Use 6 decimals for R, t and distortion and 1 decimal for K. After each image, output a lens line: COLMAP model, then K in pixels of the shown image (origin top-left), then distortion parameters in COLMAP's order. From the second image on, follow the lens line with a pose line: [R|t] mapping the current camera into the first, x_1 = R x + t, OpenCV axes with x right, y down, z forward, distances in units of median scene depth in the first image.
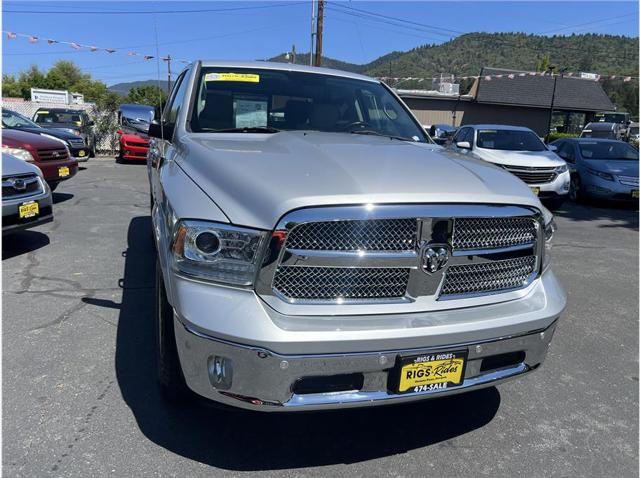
lens RADIAL K [[491.5, 0, 324.2], [0, 491.5, 238.1], [0, 0, 1]] dist [0.041482, -0.038361]
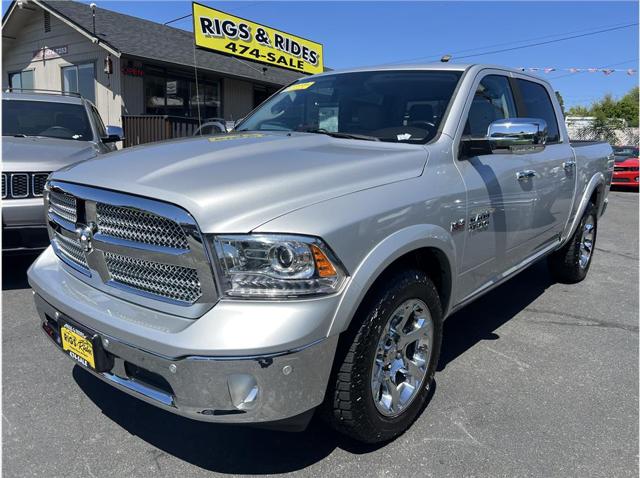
lens RADIAL K [[491.5, 0, 322.0], [0, 491.5, 238.9], [0, 0, 1]] dist [0.041482, -0.038361]
pose [[0.511084, 0.141356, -0.847828, 1.114023], [-0.185742, 0.981241, 0.051631, -0.084691], [0.839222, 0.131089, 0.527752, 0.696563]]
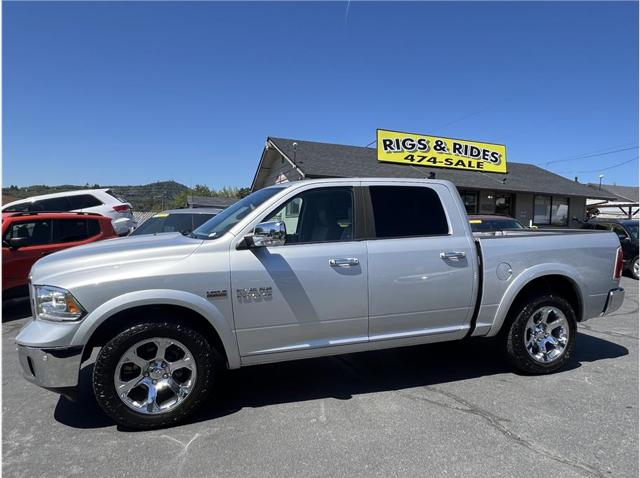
lens RADIAL K [[438.8, 0, 318.4], [0, 438.8, 242.2], [0, 0, 1]] dist [0.000176, -0.006062]
pose [[-0.019298, -0.007969, -0.999782, 1.718391], [-0.215070, 0.976592, -0.003633, -0.328121], [0.976408, 0.214953, -0.020560, 1.769750]]
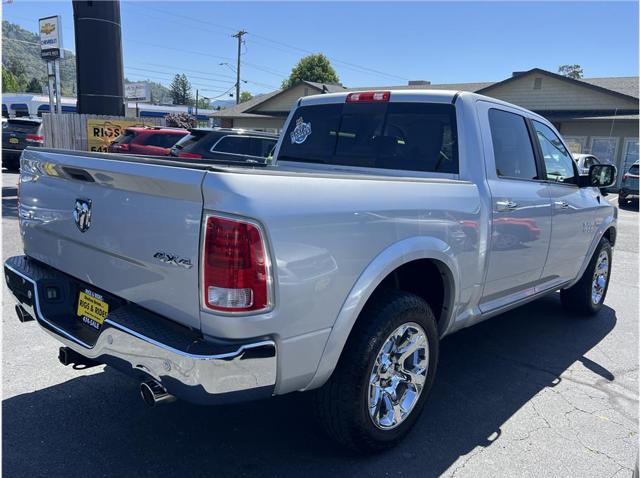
lens RADIAL K [[528.4, 0, 324.6], [0, 528.4, 242.1], [0, 0, 1]] dist [0.047687, -0.051701]
pose [[-0.482166, -0.225821, 0.846475, -1.646299], [0.104693, 0.944432, 0.311589, -0.770510], [-0.869802, 0.238858, -0.431731, 2.991857]]
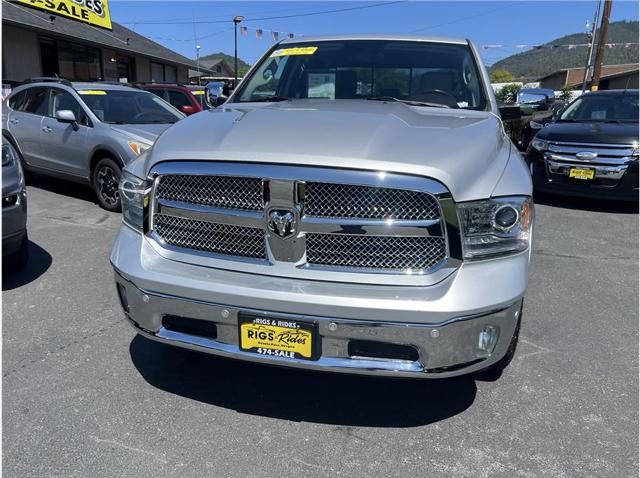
lens RADIAL K [[491.5, 0, 325.6], [0, 491.5, 241.8], [0, 0, 1]] dist [0.041482, -0.038361]
pose [[0.842680, 0.116613, -0.525634, 0.650329], [-0.098535, 0.993177, 0.062370, 0.009829], [0.529321, -0.000764, 0.848421, 0.183508]]
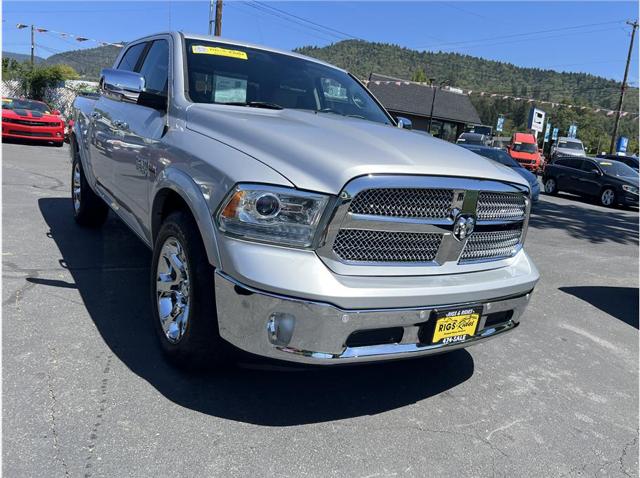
lens RADIAL K [[491.5, 0, 323.6], [0, 491.5, 241.6], [0, 0, 1]] dist [0.041482, -0.038361]
pose [[0.970844, 0.014843, 0.239252, -0.293382], [-0.017712, 0.999795, 0.009844, 0.057810], [-0.239057, -0.013794, 0.970908, -0.028443]]
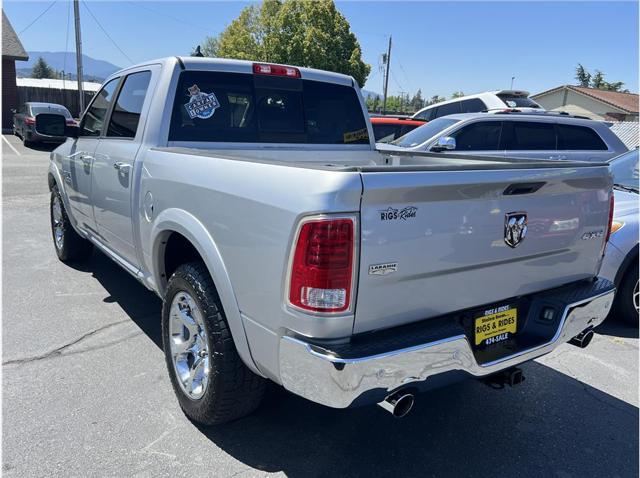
lens RADIAL K [[528.4, 0, 325.5], [0, 528.4, 242.1], [0, 0, 1]] dist [0.047687, -0.051701]
pose [[-0.956938, -0.031057, -0.288627, -0.020049], [-0.150469, 0.903337, 0.401674, -0.861934], [0.248253, 0.427807, -0.869110, 3.671370]]
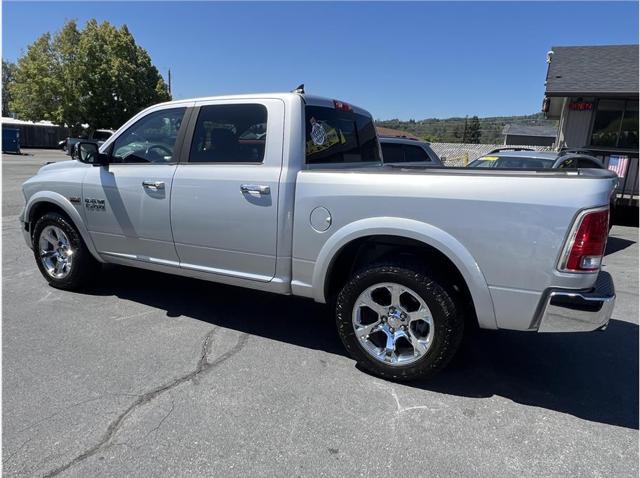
lens RADIAL K [[438.8, 0, 318.4], [0, 438.8, 241.8], [0, 0, 1]] dist [0.000176, -0.006062]
pose [[-0.736725, 0.066953, -0.672869, 0.848039], [-0.209176, 0.923712, 0.320939, -0.710651], [0.643025, 0.377192, -0.666517, 3.290830]]
